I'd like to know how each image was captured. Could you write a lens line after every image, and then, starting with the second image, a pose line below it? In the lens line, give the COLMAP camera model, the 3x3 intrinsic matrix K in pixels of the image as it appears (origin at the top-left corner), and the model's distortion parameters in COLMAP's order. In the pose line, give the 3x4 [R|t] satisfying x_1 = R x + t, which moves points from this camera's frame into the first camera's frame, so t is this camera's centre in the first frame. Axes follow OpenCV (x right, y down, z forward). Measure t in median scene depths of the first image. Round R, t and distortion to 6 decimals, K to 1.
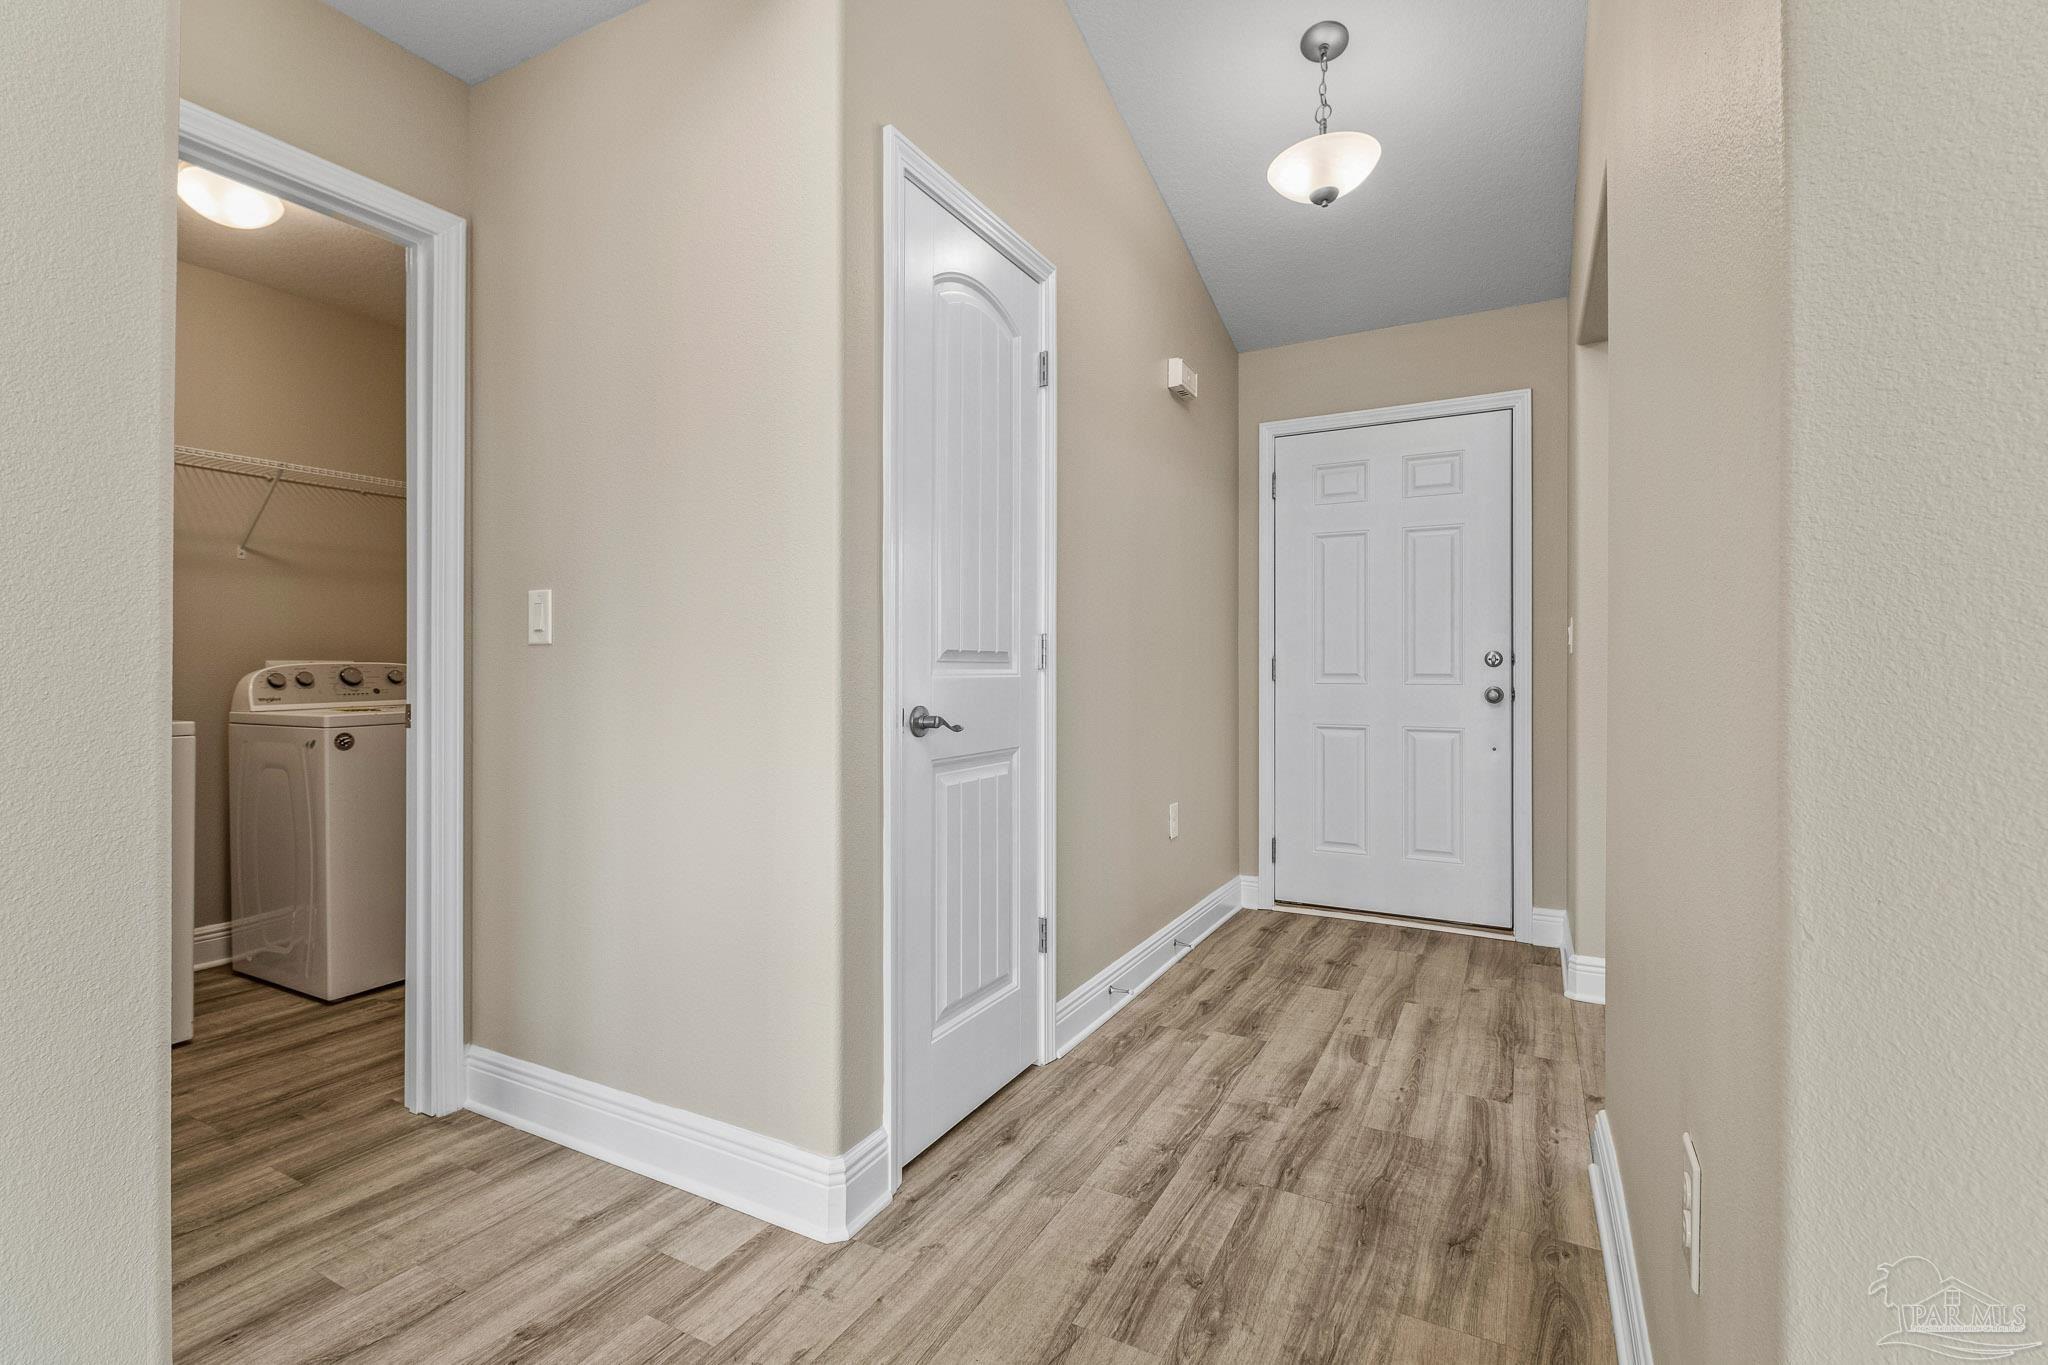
lens RADIAL K [[912.5, 0, 1022.2], [0, 912.5, 669.4], [0, 0, 1]] dist [0.010202, -0.012456]
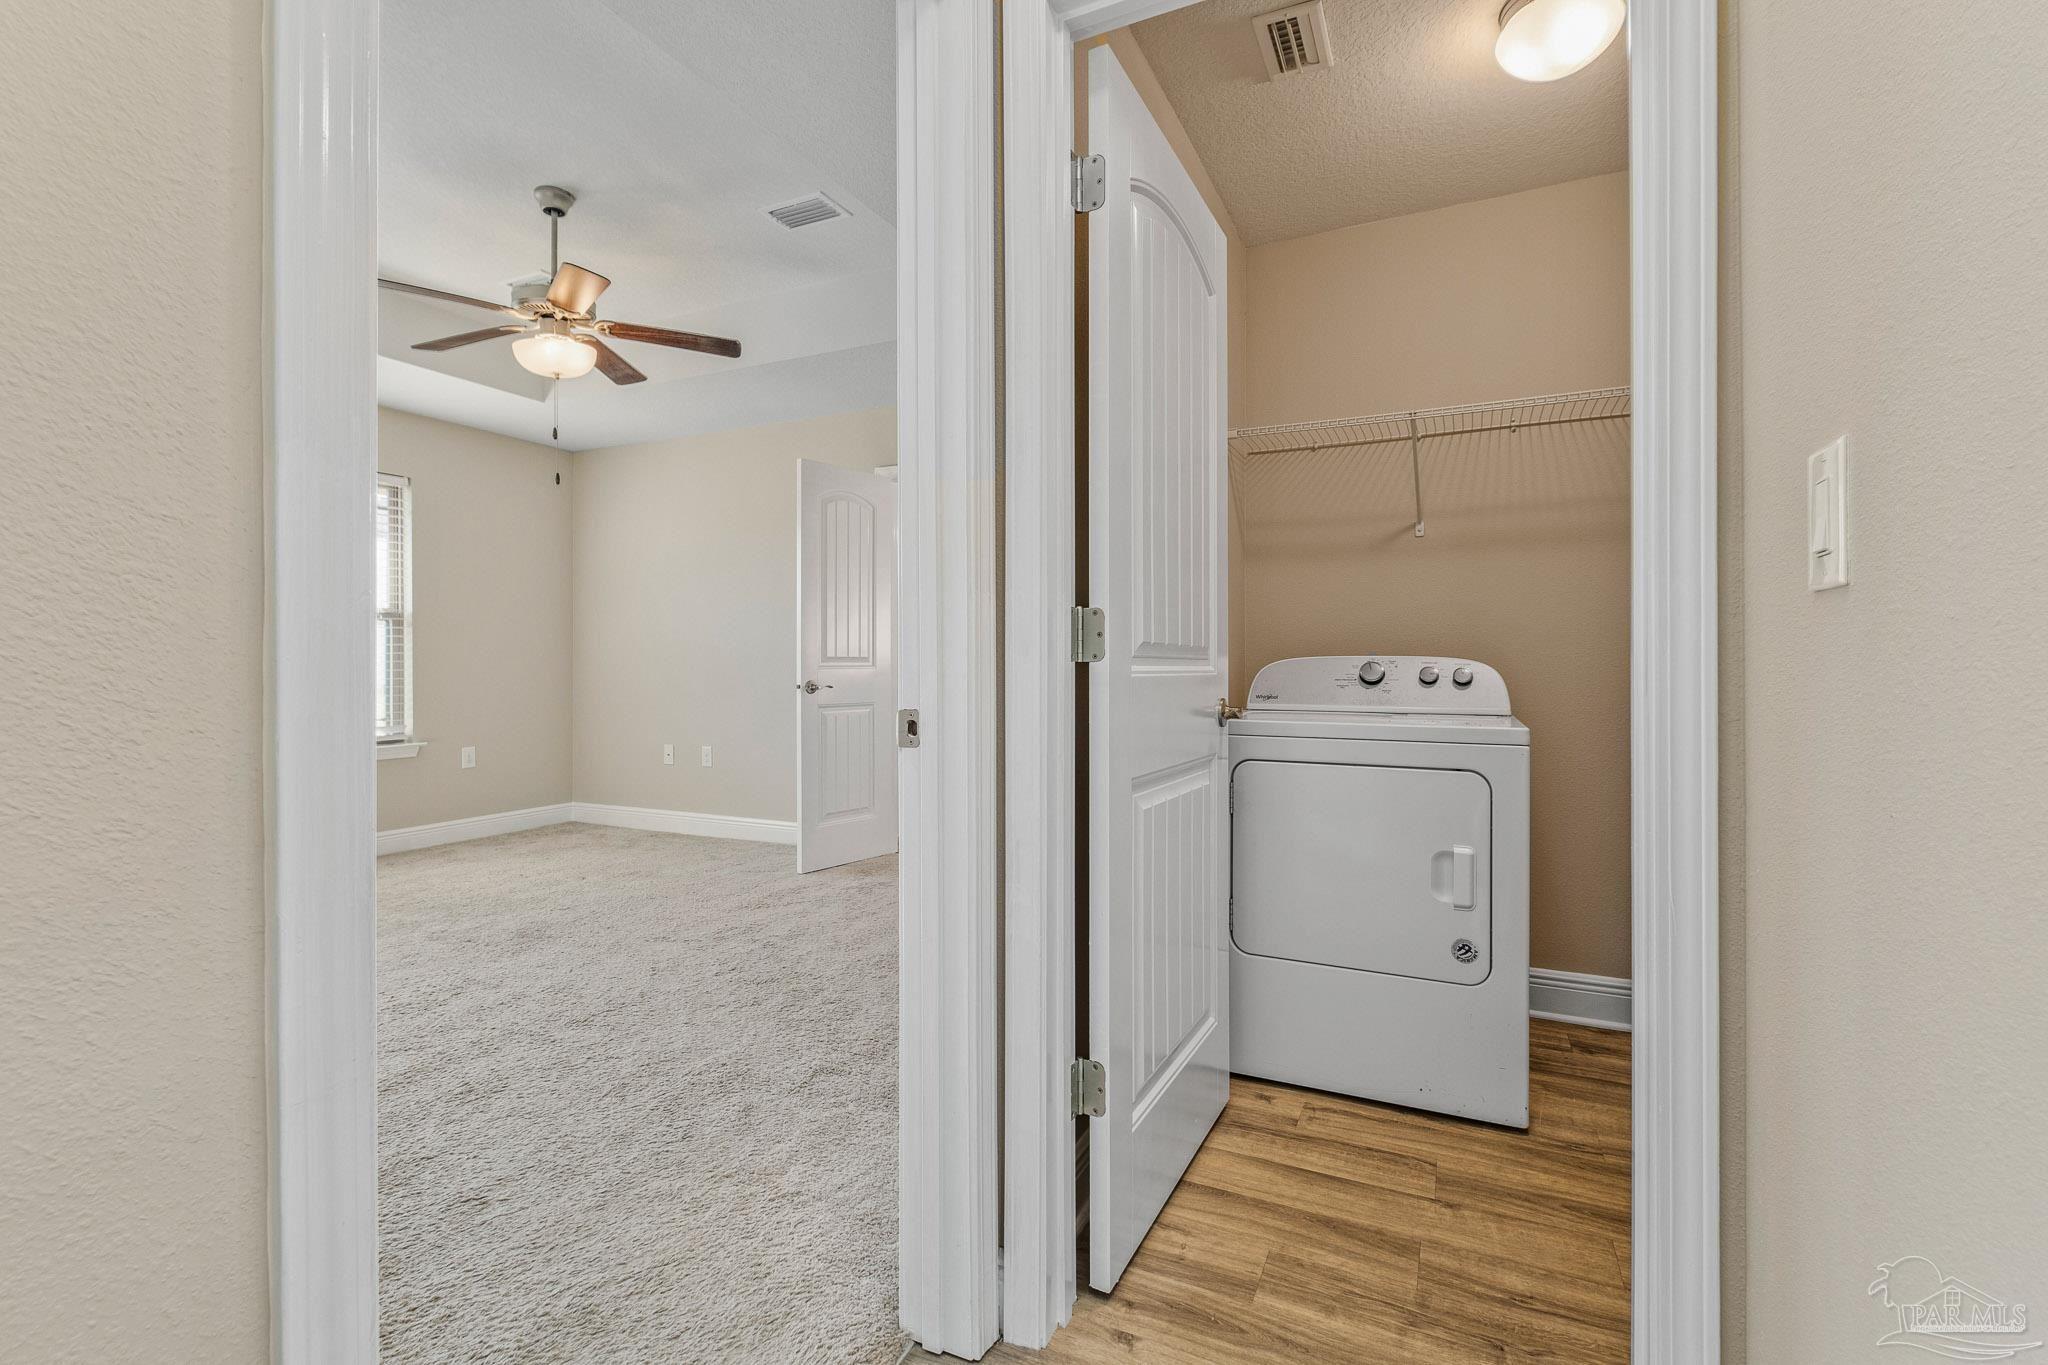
lens RADIAL K [[912.5, 0, 1022.2], [0, 912.5, 669.4], [0, 0, 1]] dist [0.010202, -0.012456]
pose [[0.035251, 0.003093, -0.999374, -0.154049], [0.003694, 0.999988, 0.003226, 0.002710], [0.999372, -0.003806, 0.035239, 0.610725]]
